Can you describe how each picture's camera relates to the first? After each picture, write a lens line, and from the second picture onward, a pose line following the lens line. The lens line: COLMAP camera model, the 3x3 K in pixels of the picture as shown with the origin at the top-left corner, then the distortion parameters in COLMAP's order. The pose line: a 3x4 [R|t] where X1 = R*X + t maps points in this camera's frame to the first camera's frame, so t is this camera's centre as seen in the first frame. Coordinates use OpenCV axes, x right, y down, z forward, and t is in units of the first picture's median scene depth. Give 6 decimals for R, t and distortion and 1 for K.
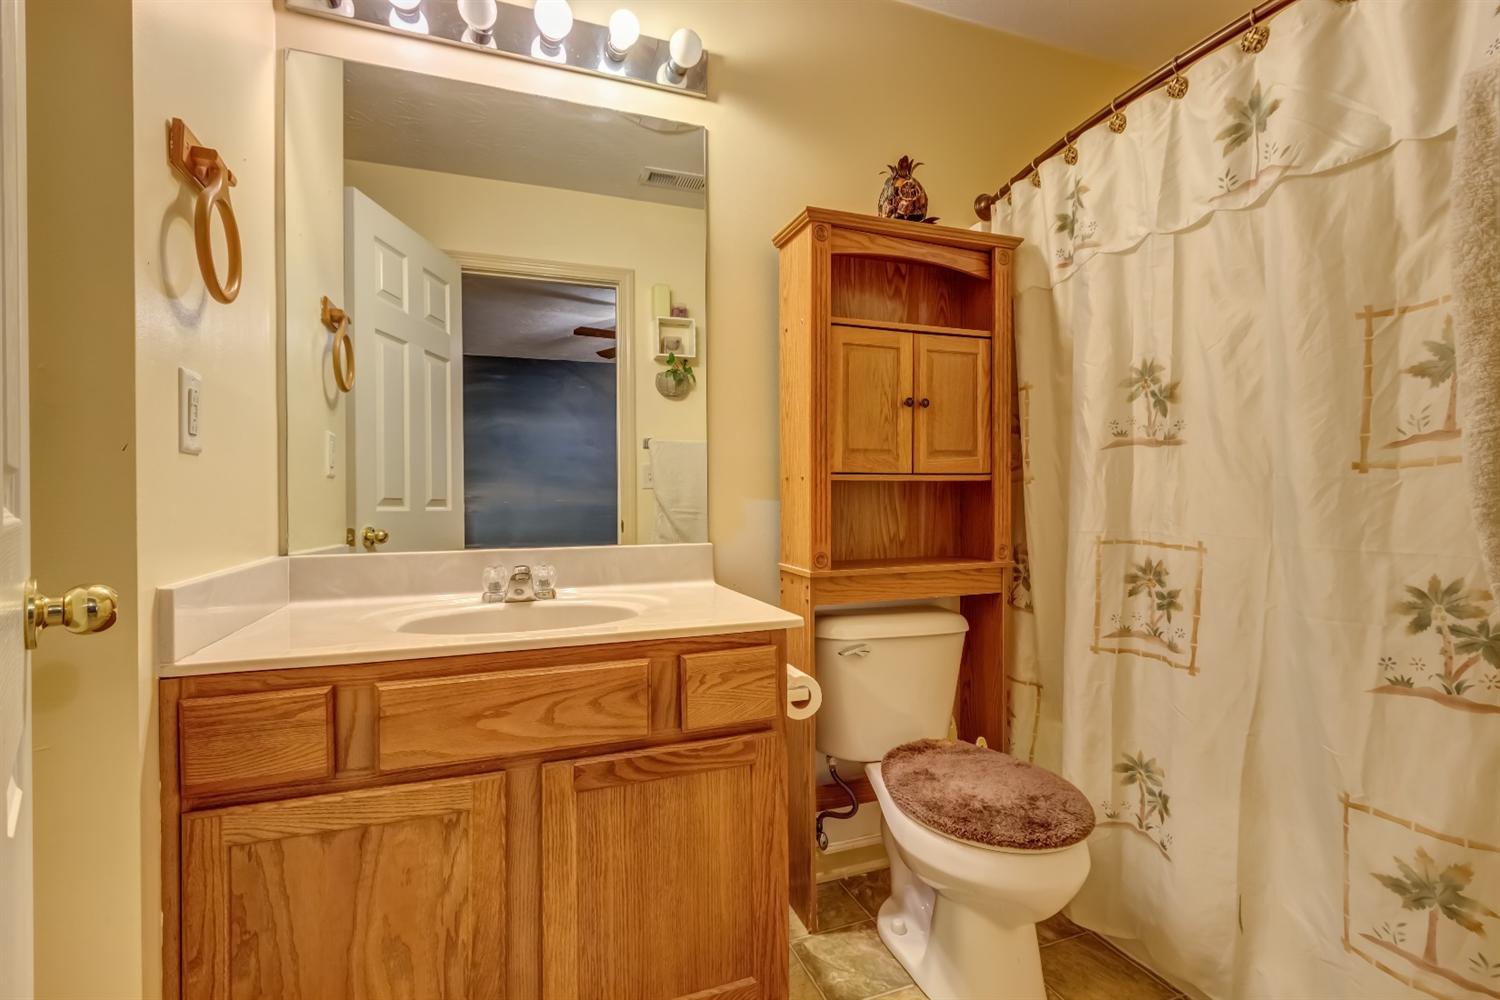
lens RADIAL K [[687.1, 0, 752.6], [0, 687.1, 499.3], [0, 0, 1]] dist [0.002117, -0.000060]
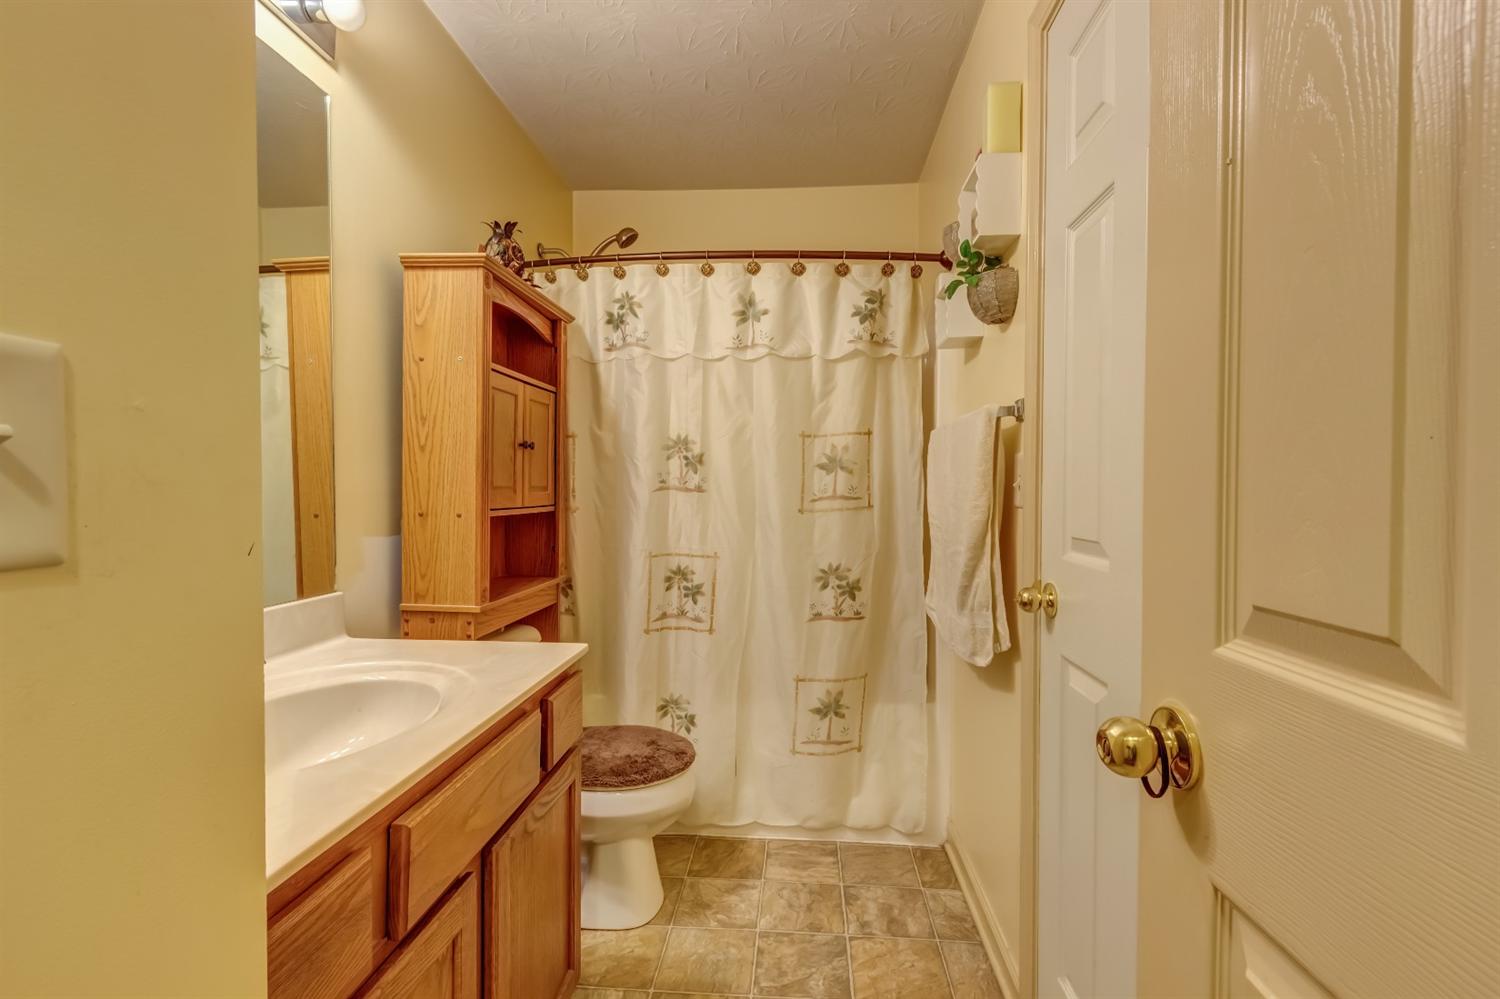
lens RADIAL K [[687.1, 0, 753.8], [0, 687.1, 498.8], [0, 0, 1]] dist [0.002117, -0.000060]
pose [[0.418582, -0.005258, 0.908164, -0.773830], [-0.004893, 0.999956, 0.008045, -0.076926], [-0.908166, -0.007811, 0.418538, 0.223039]]
